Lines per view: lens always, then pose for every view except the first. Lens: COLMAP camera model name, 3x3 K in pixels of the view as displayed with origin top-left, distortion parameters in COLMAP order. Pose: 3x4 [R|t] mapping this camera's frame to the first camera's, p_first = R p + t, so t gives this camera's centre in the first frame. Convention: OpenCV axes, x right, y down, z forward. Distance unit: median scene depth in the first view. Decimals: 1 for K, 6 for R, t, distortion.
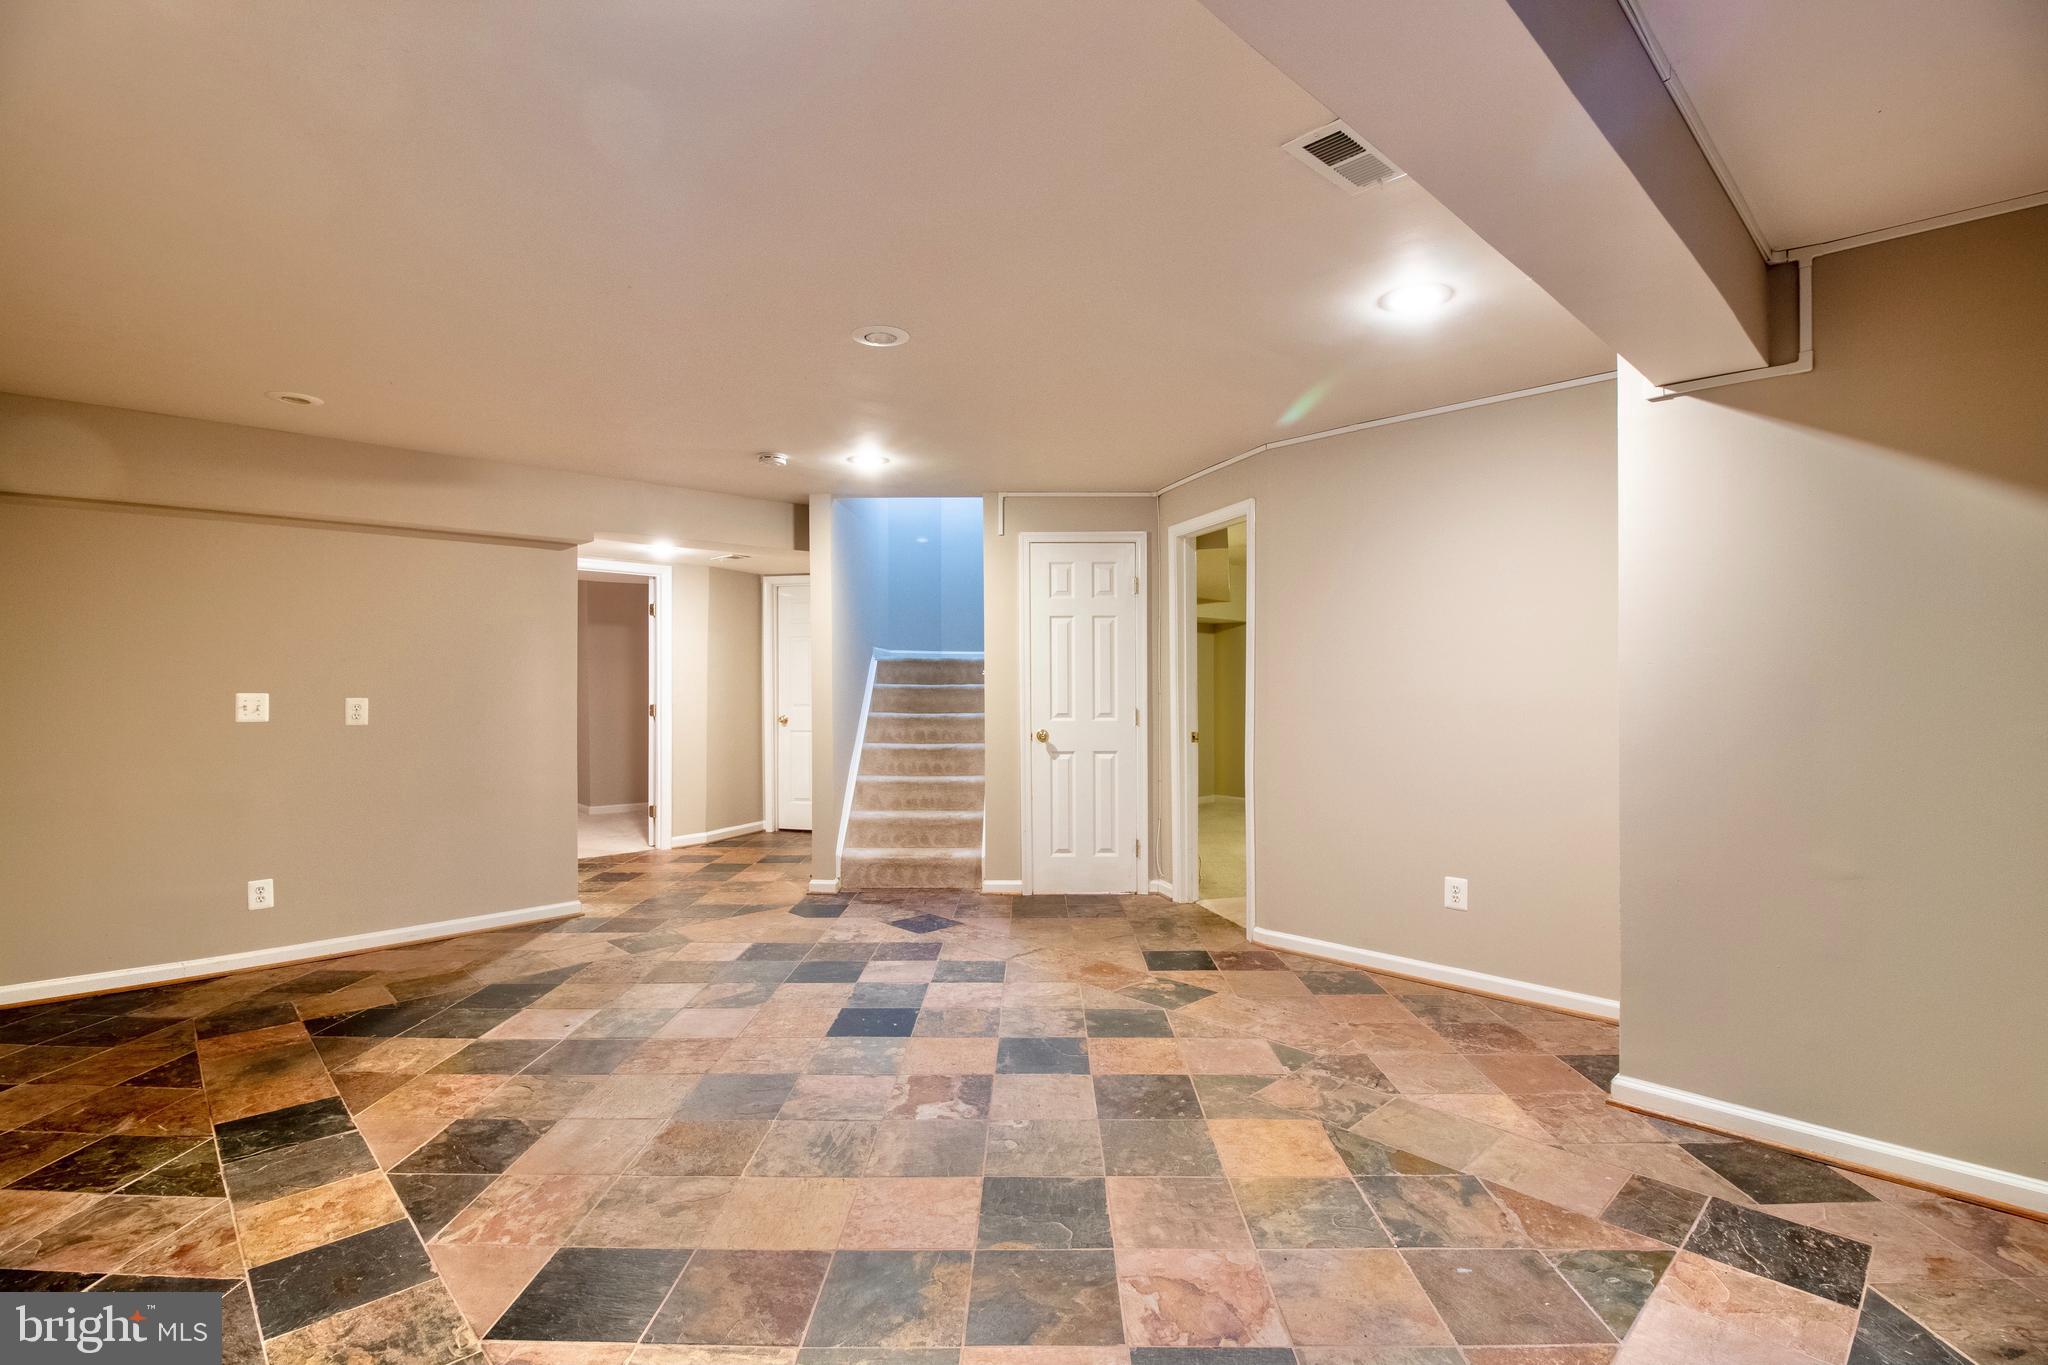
lens RADIAL K [[952.4, 0, 1020.8], [0, 952.4, 684.8], [0, 0, 1]] dist [-0.000628, -0.011728]
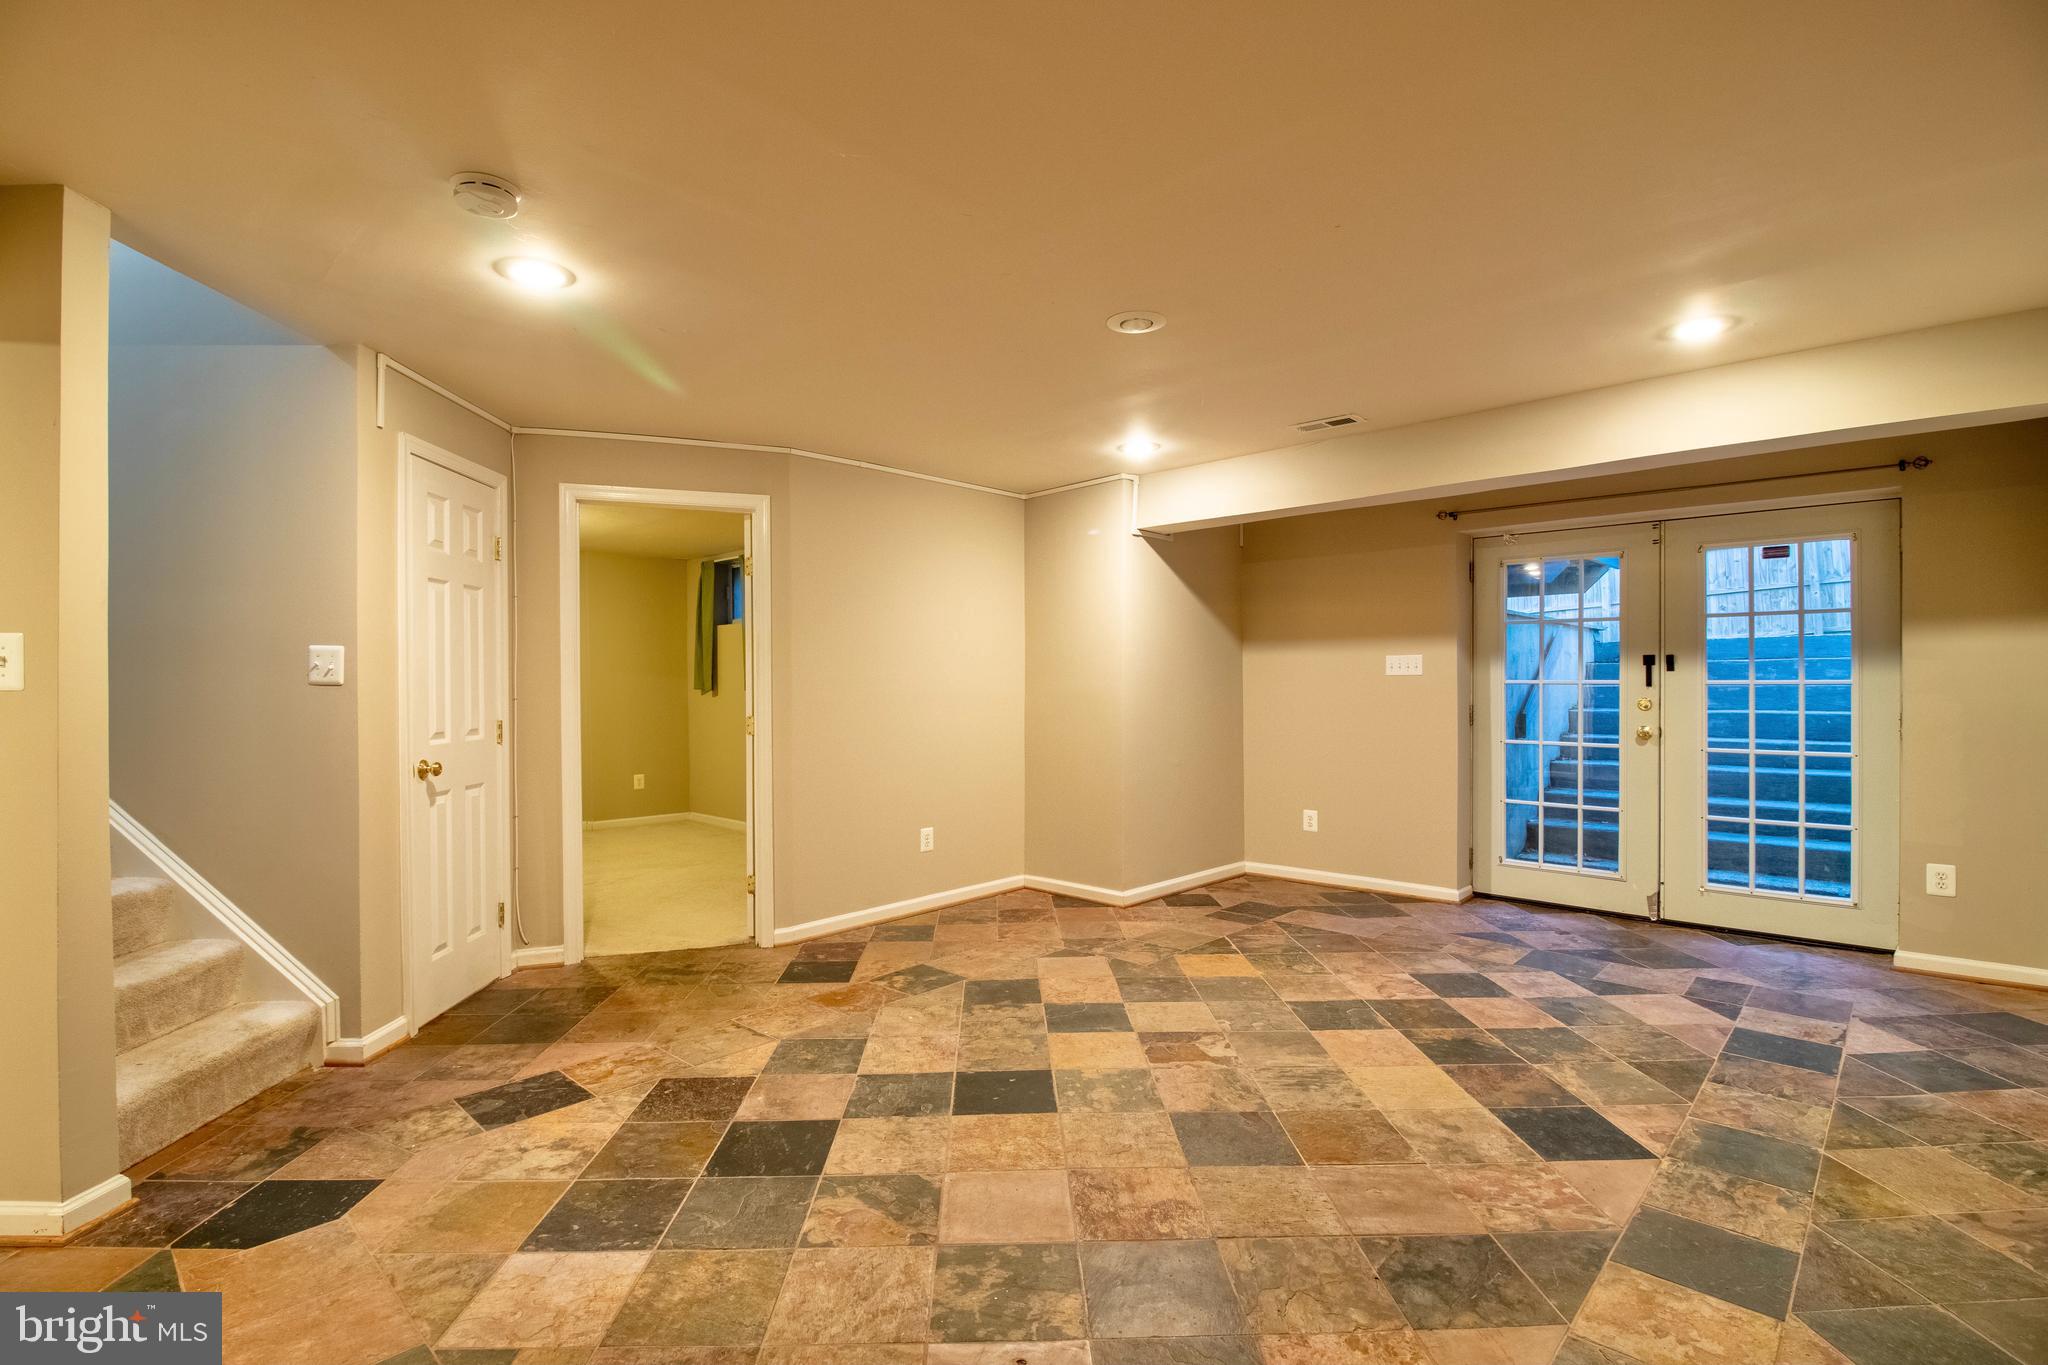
lens RADIAL K [[952.4, 0, 1020.8], [0, 952.4, 684.8], [0, 0, 1]] dist [-0.000628, -0.011728]
pose [[-0.044579, 0.001411, 0.999005, -1.256858], [0.009845, 0.999951, -0.000973, 0.005528], [-0.998957, 0.009791, -0.044591, 1.313252]]
